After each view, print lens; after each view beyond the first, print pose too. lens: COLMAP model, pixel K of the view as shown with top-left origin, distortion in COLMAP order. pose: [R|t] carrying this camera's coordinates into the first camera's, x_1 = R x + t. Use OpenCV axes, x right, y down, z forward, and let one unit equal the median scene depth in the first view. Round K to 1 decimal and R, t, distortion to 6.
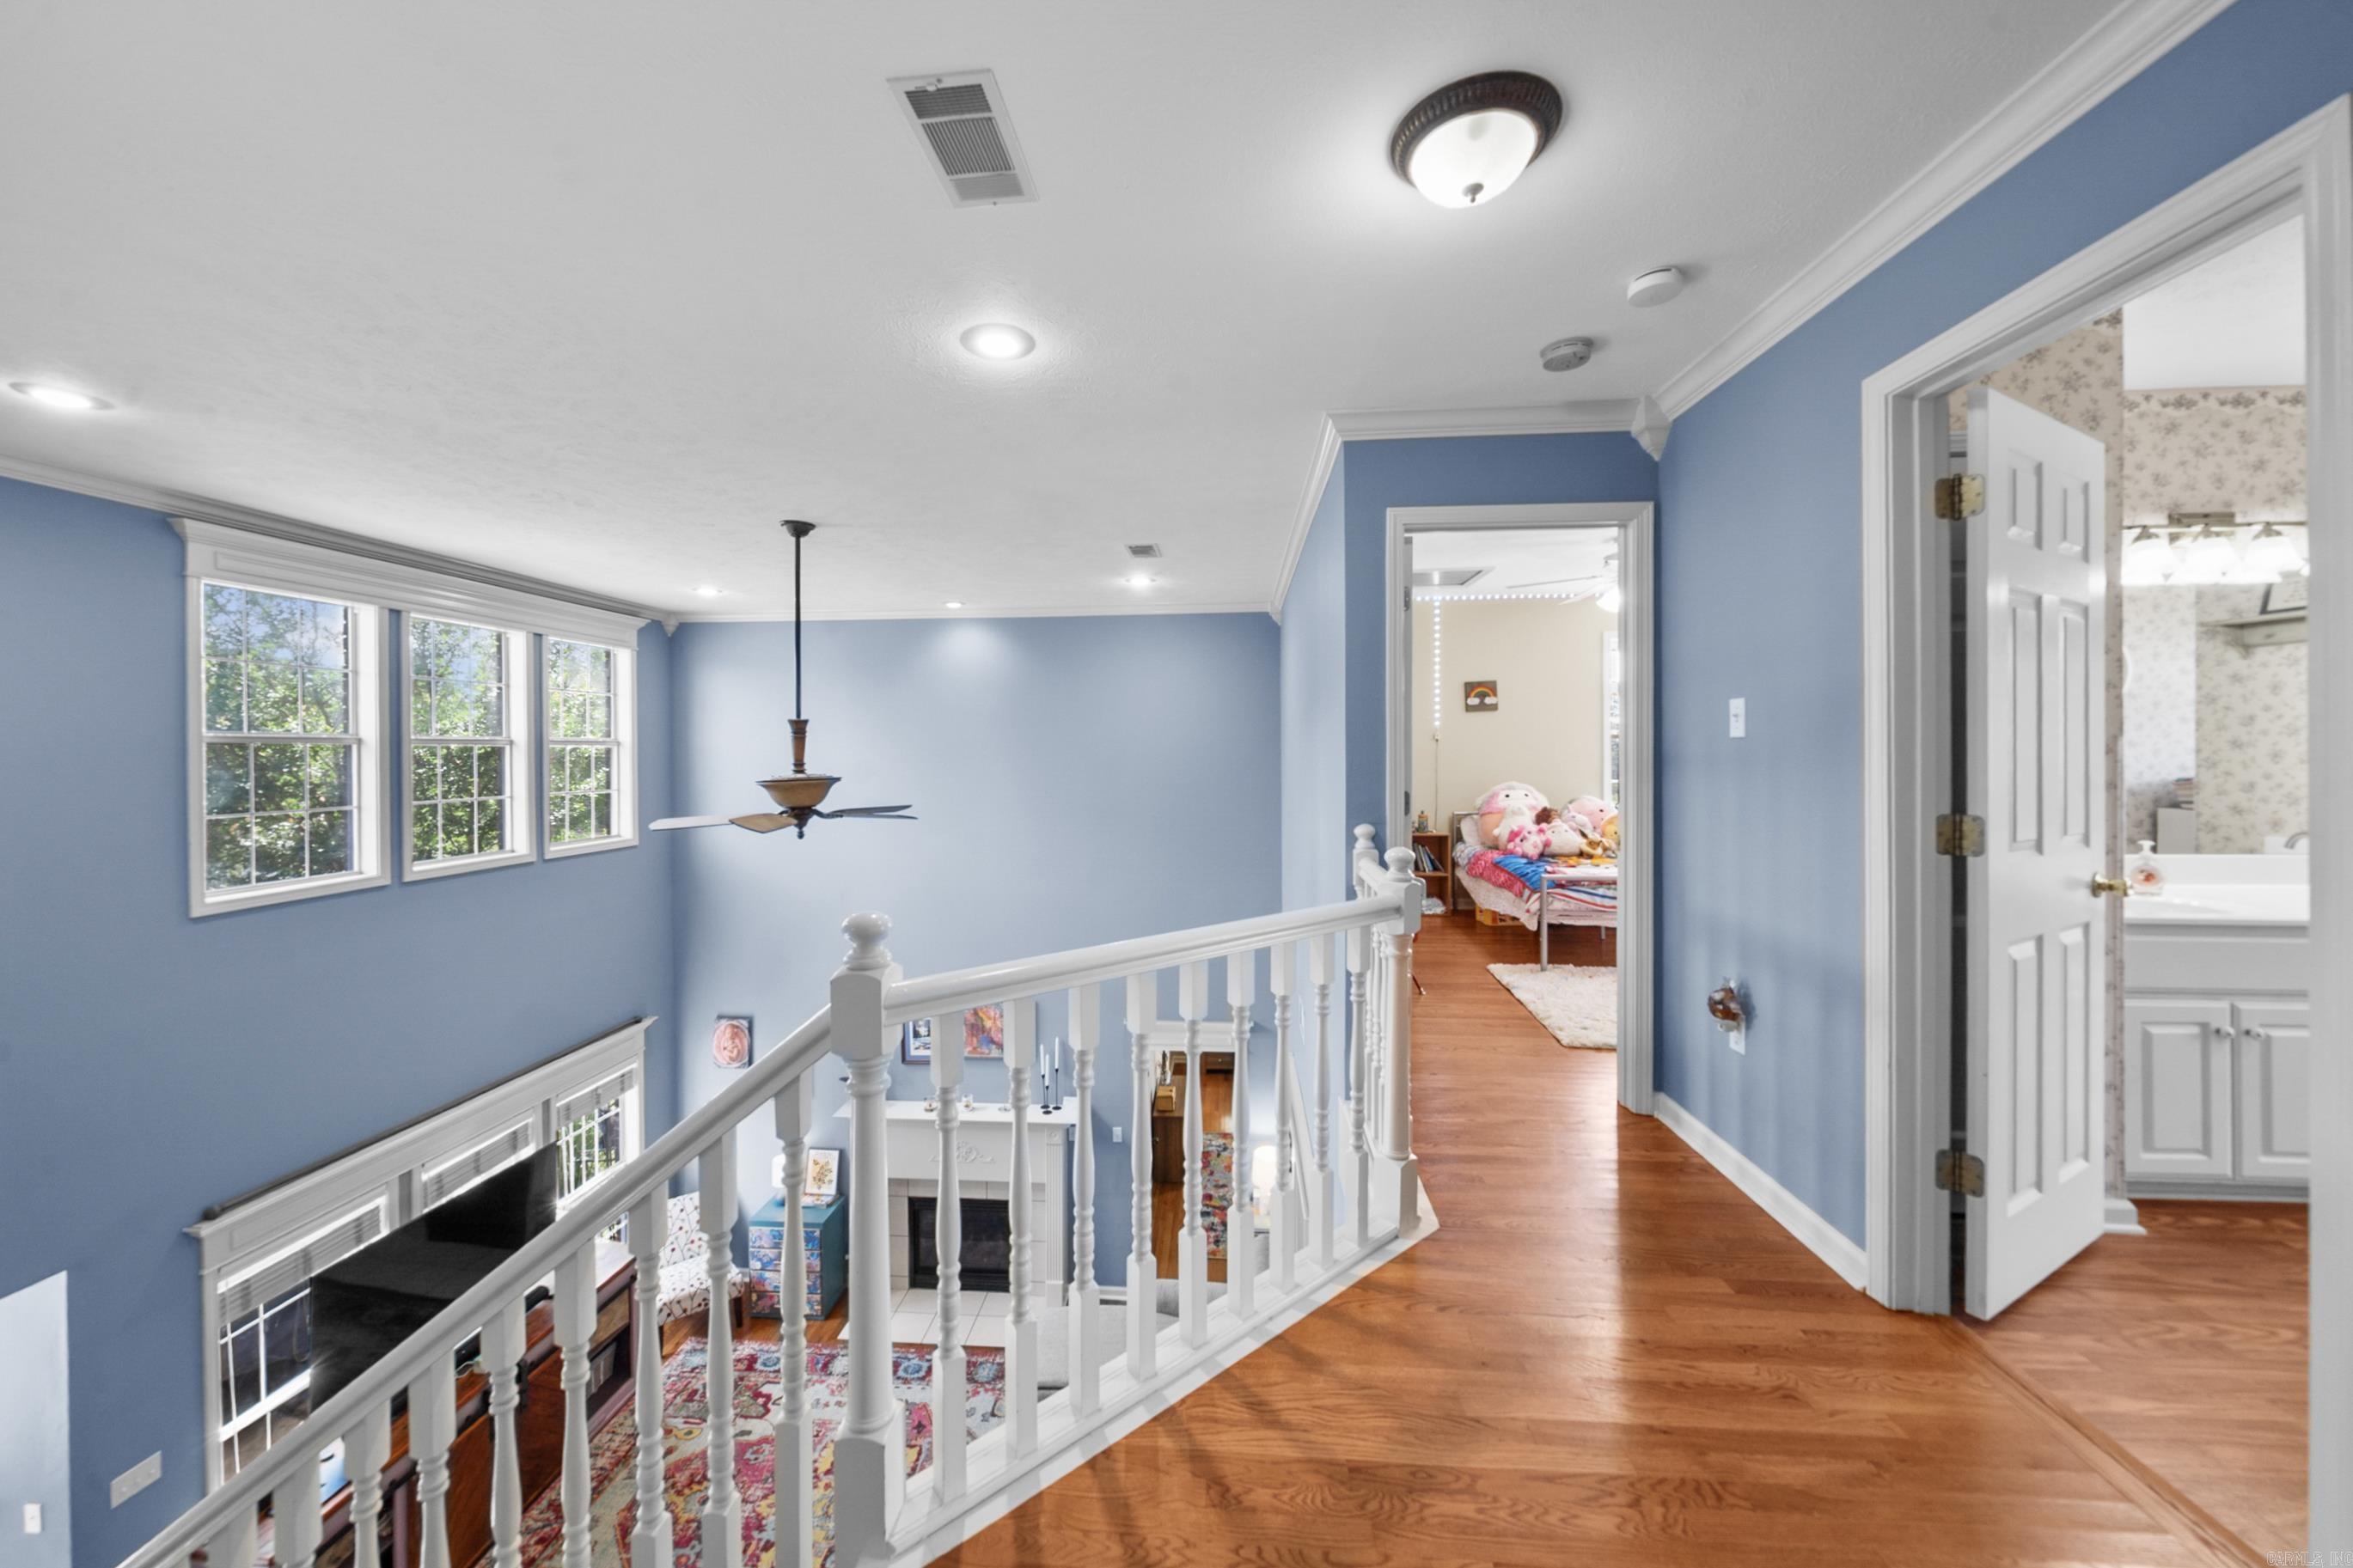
lens RADIAL K [[819.7, 0, 1168.7], [0, 819.7, 746.5], [0, 0, 1]] dist [-0.001548, -0.000275]
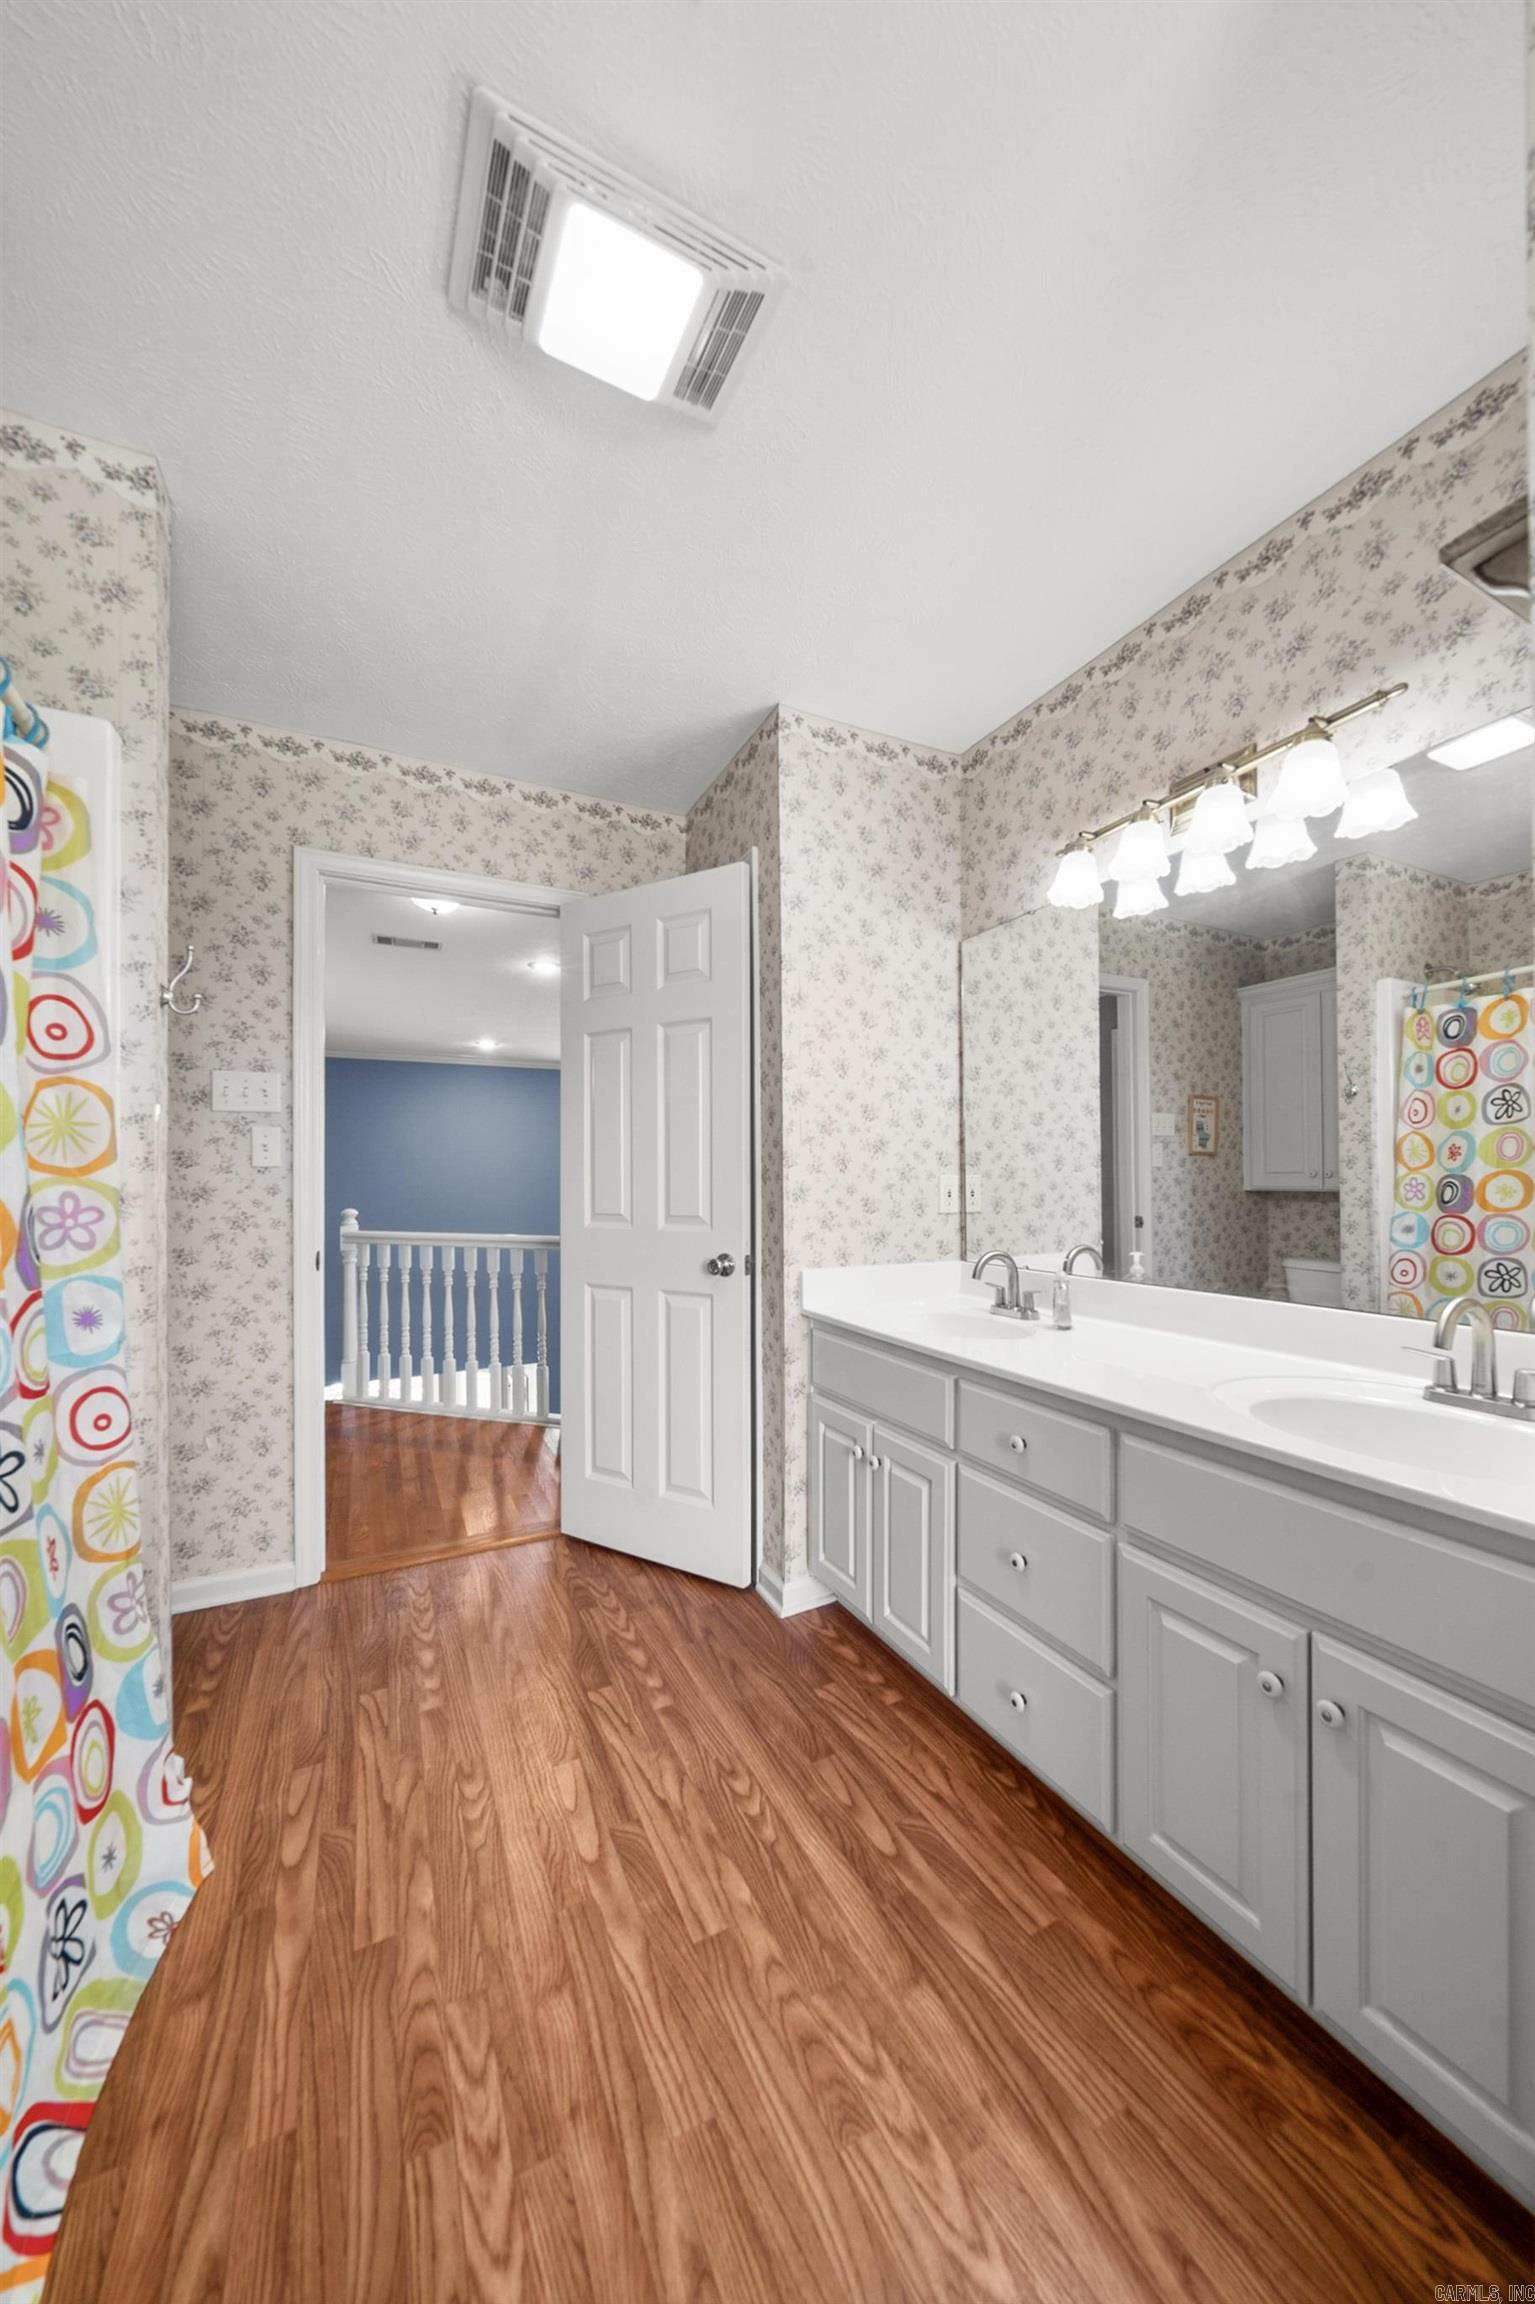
lens RADIAL K [[785.4, 0, 776.1], [0, 785.4, 1183.6], [0, 0, 1]] dist [-0.001673, -0.000130]
pose [[0.523418, 0.003122, -0.852070, 1.614688], [-0.000281, 0.999994, 0.003492, 0.043691], [0.852076, -0.001588, 0.523416, 0.378490]]
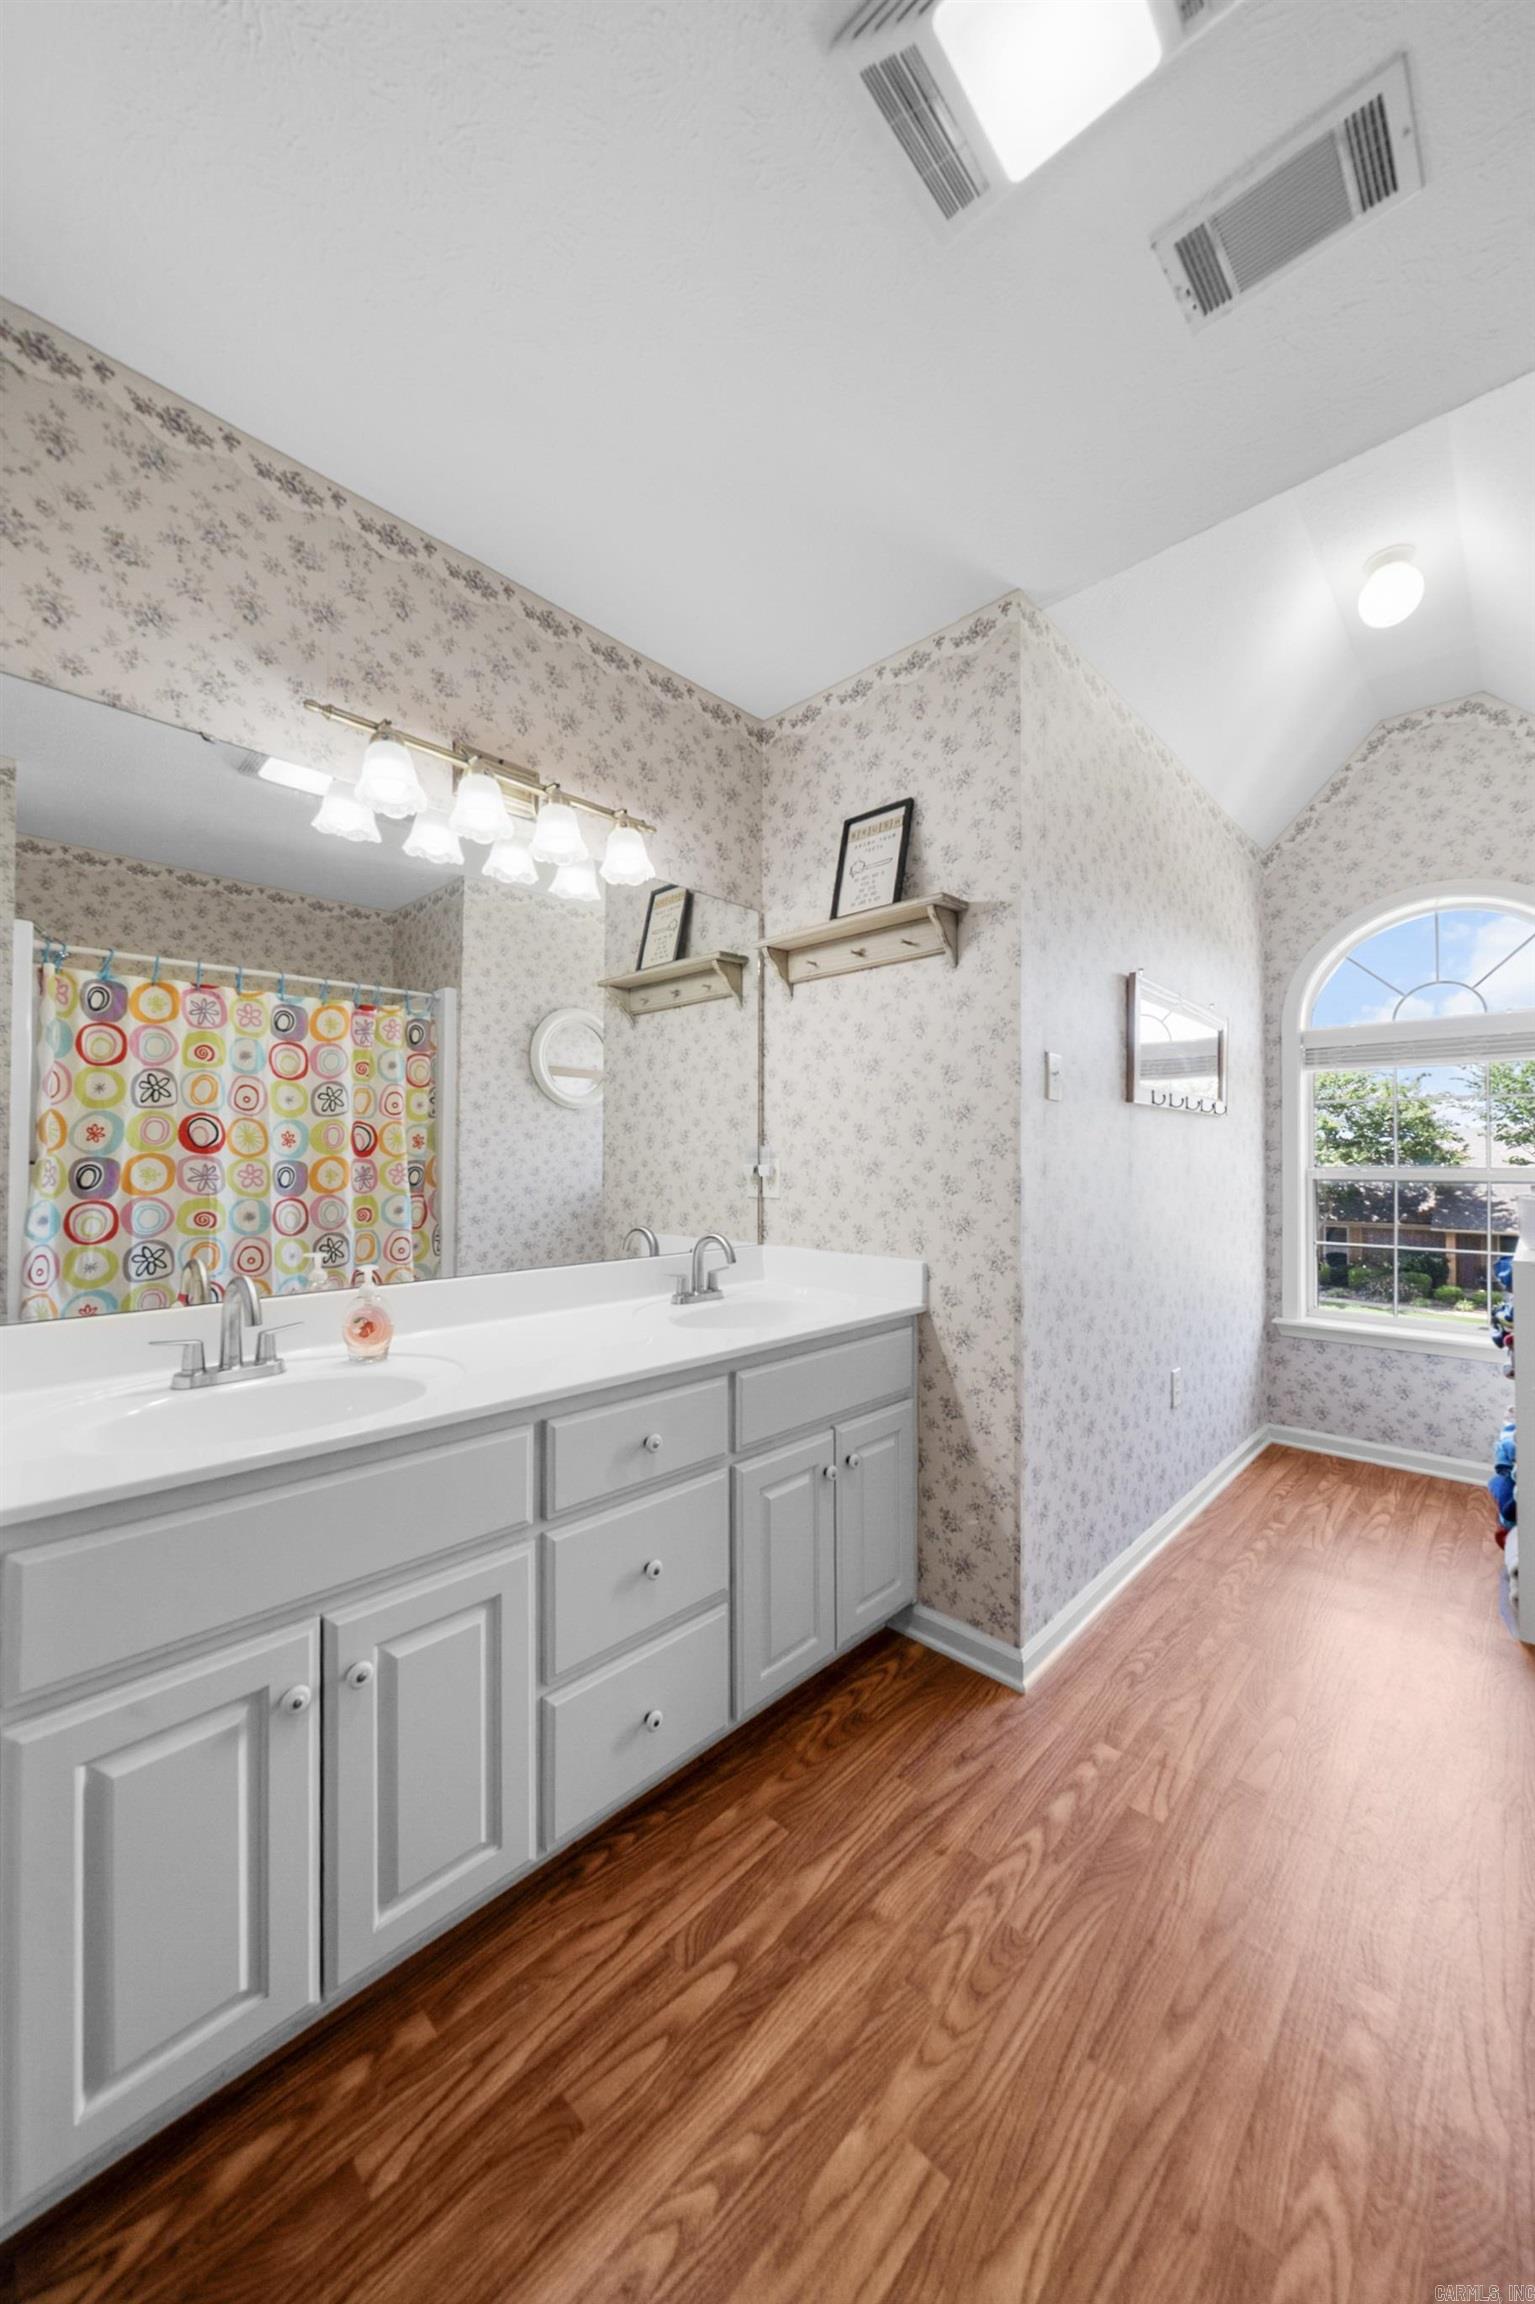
lens RADIAL K [[832.4, 0, 767.5], [0, 832.4, 1152.0], [0, 0, 1]] dist [0.000329, -0.000261]
pose [[0.632935, 0.013163, 0.774093, 0.878980], [-0.000080, 0.999857, -0.016937, 0.046057], [-0.774205, 0.010658, 0.632845, 0.403355]]
